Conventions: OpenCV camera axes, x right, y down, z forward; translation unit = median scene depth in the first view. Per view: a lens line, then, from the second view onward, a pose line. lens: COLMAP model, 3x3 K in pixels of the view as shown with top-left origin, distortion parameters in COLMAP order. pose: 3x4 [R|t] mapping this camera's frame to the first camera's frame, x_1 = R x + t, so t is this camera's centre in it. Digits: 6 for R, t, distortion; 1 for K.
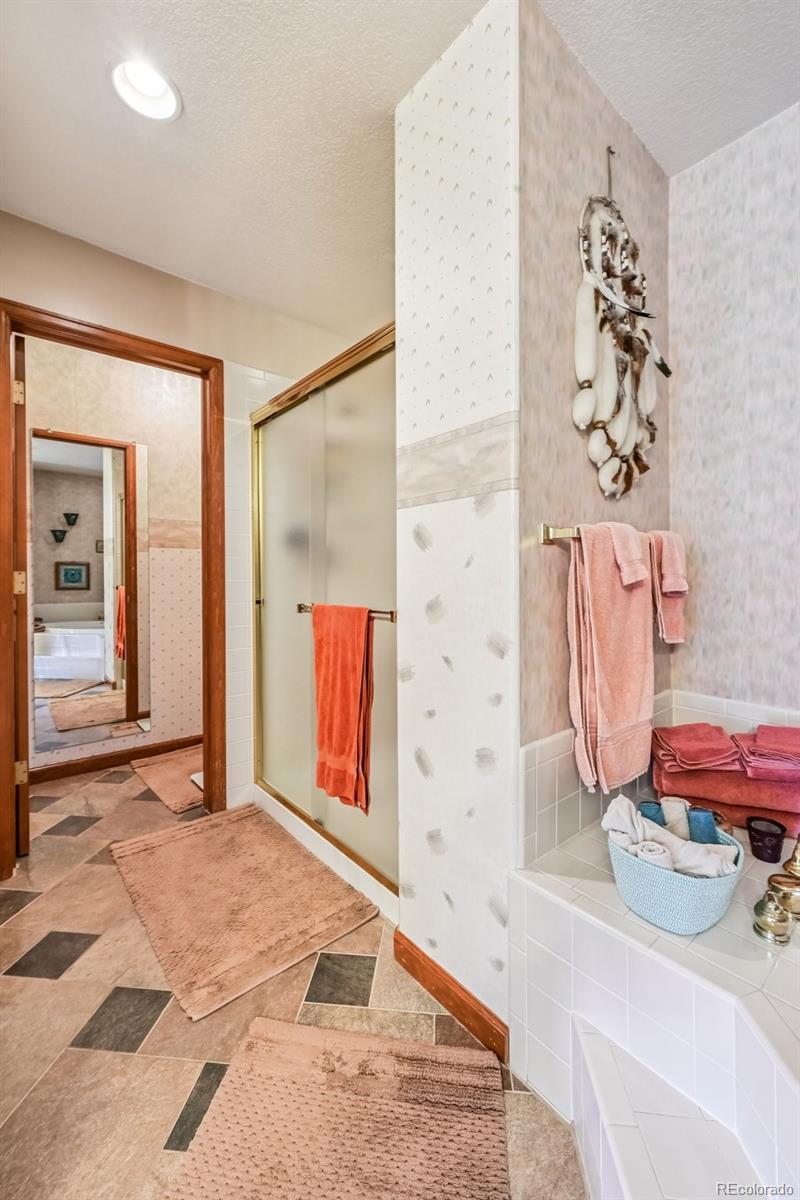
lens RADIAL K [[476.0, 0, 398.3], [0, 476.0, 587.3], [0, 0, 1]] dist [-0.001713, -0.000111]
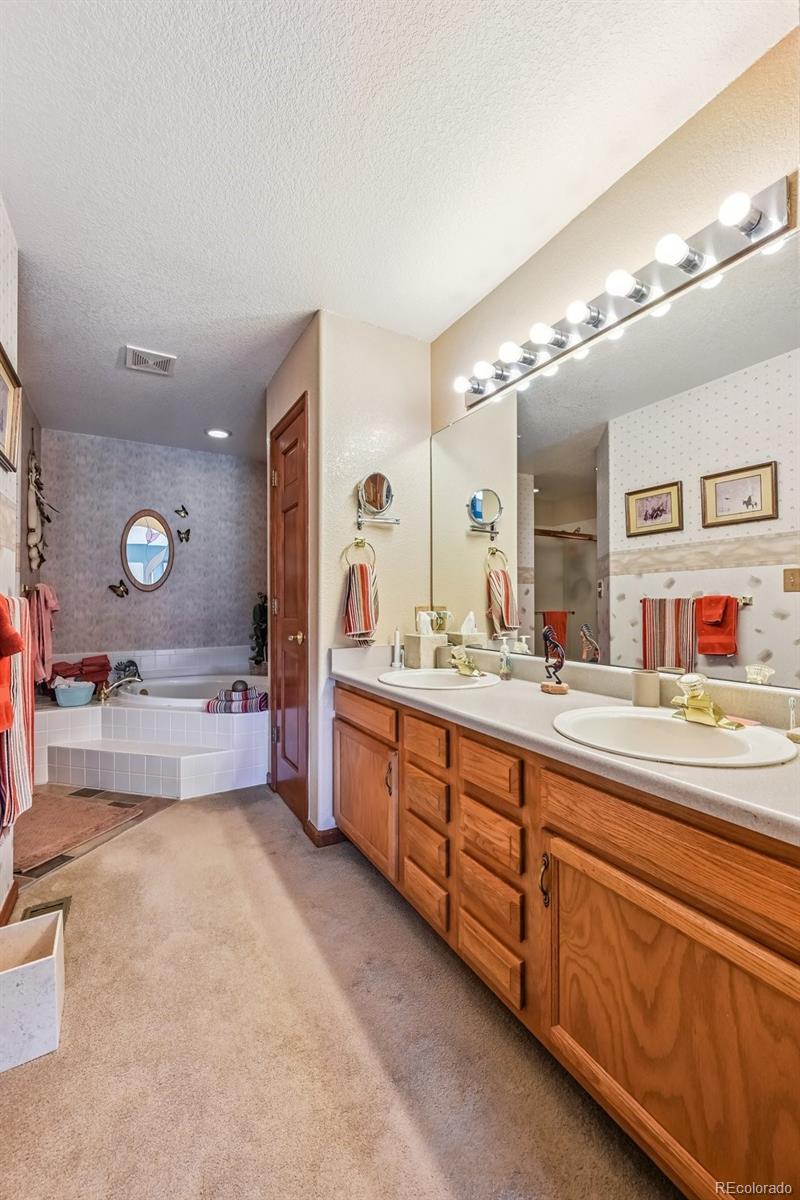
lens RADIAL K [[476.0, 0, 399.2], [0, 476.0, 601.0], [0, 0, 1]] dist [-0.001713, -0.000111]
pose [[0.171433, 0.015253, 0.985078, -1.488966], [0.002371, 0.999871, -0.015894, 0.004146], [-0.985193, 0.005060, 0.171375, -1.159820]]
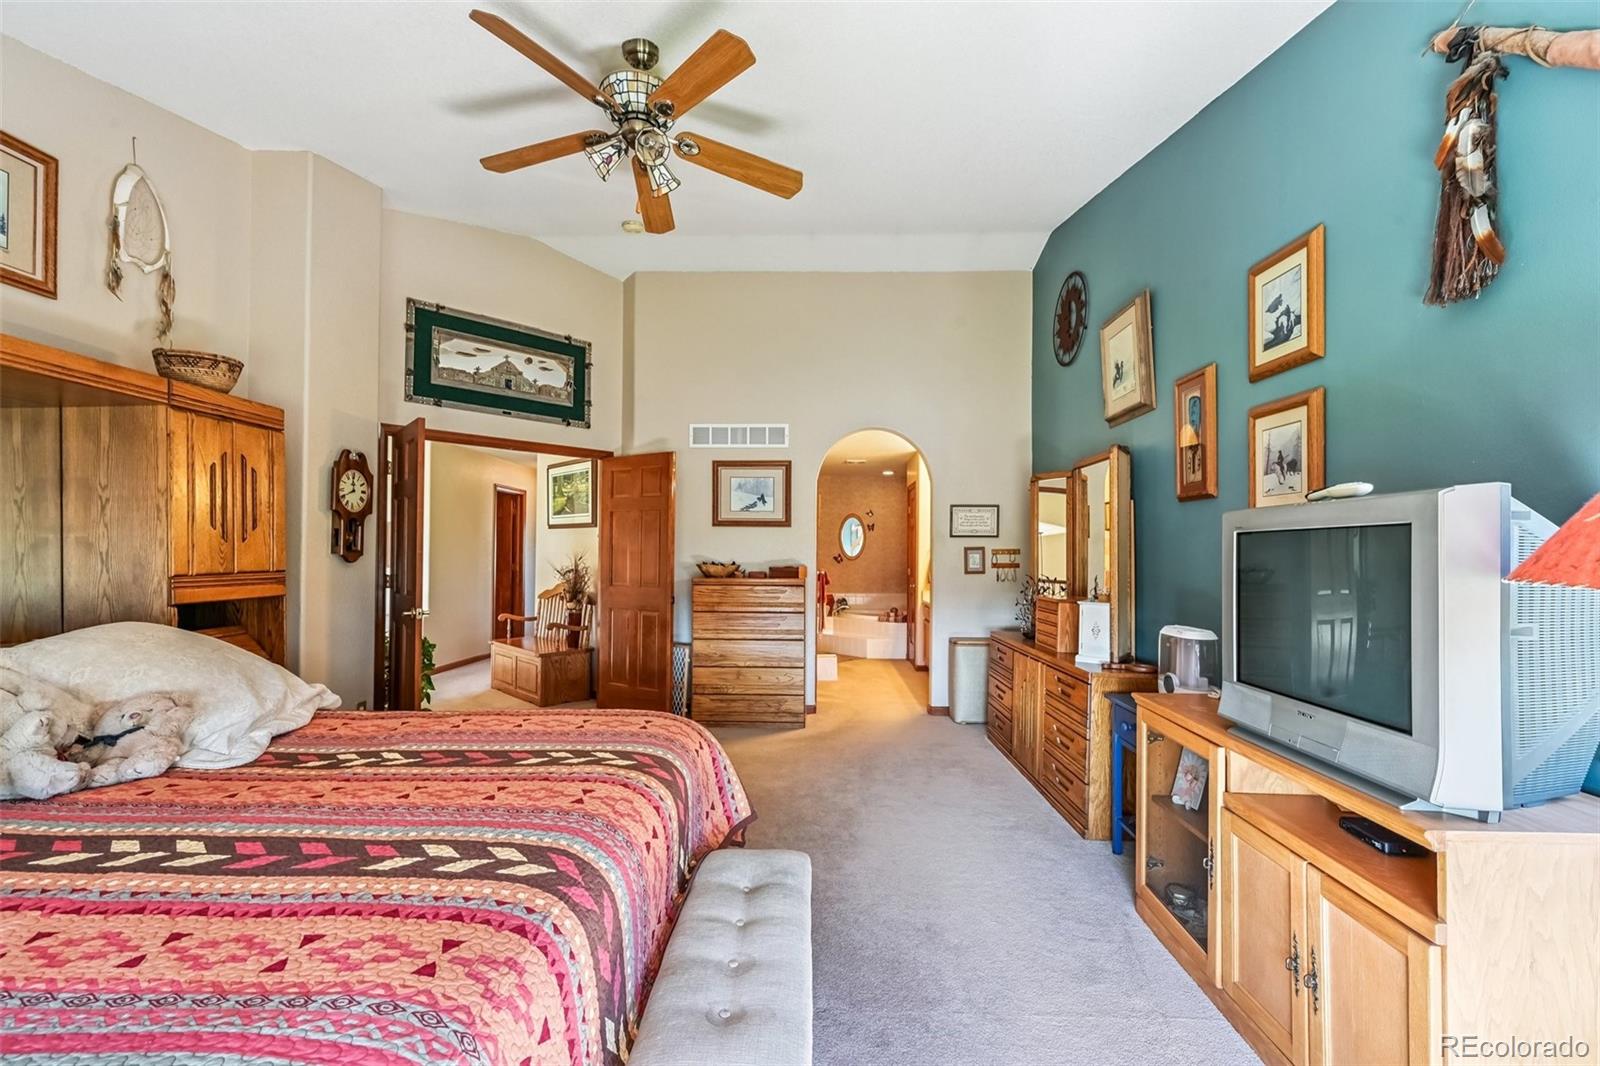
lens RADIAL K [[634.6, 0, 800.1], [0, 634.6, 545.0], [0, 0, 1]] dist [-0.001713, -0.000111]
pose [[0.663242, 0.024909, 0.747991, -4.420075], [-0.012652, 0.999676, -0.022072, -0.105185], [-0.748298, 0.005175, 0.663342, -3.295142]]
